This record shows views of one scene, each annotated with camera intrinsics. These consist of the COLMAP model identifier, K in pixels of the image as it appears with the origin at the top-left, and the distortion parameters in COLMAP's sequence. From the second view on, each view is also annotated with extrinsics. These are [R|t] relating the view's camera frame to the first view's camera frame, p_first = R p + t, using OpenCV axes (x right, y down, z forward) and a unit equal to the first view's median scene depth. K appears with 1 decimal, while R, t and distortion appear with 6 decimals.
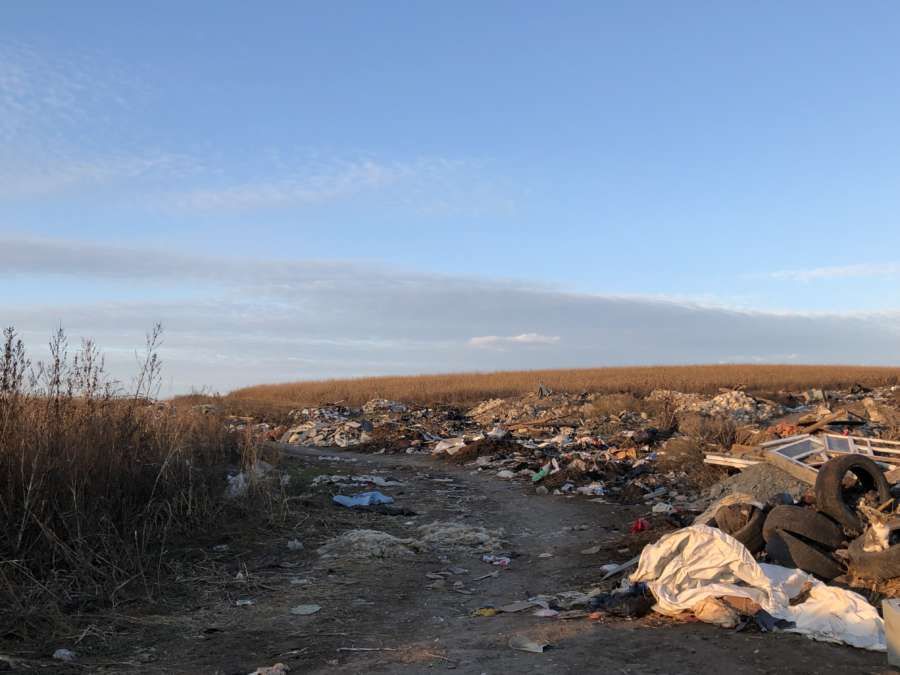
lens RADIAL K [[1058.8, 0, 441.8], [0, 1058.8, 334.6], [0, 0, 1]] dist [0.068342, 0.000000]
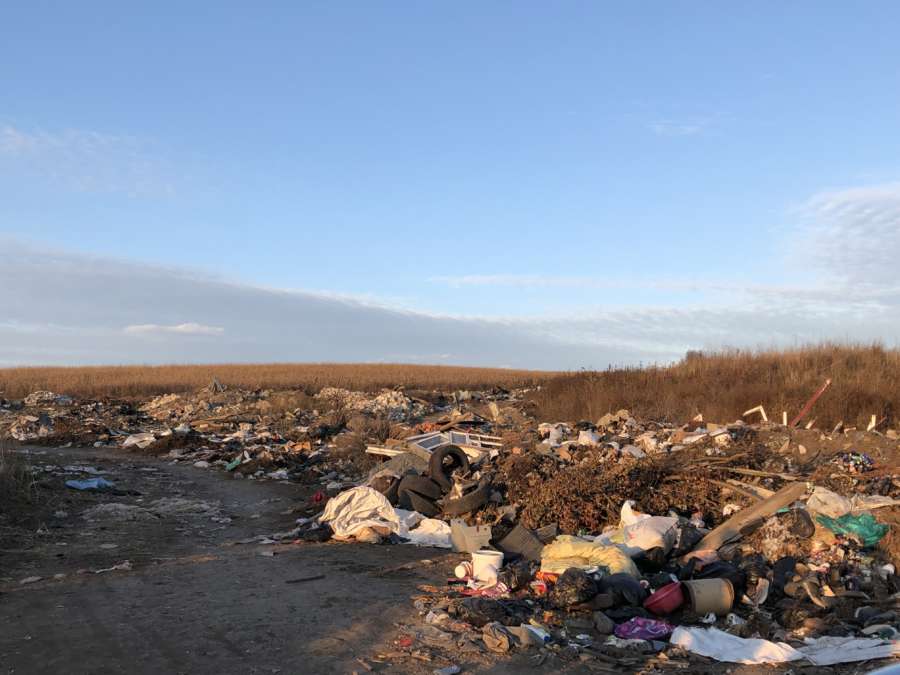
lens RADIAL K [[1058.8, 0, 451.5], [0, 1058.8, 336.2], [0, 0, 1]] dist [0.068342, 0.000000]
pose [[0.949198, 0.035243, 0.312699, -0.046184], [-0.037469, 0.999297, 0.001110, -0.019908], [-0.312440, -0.012770, 0.949852, -0.188576]]
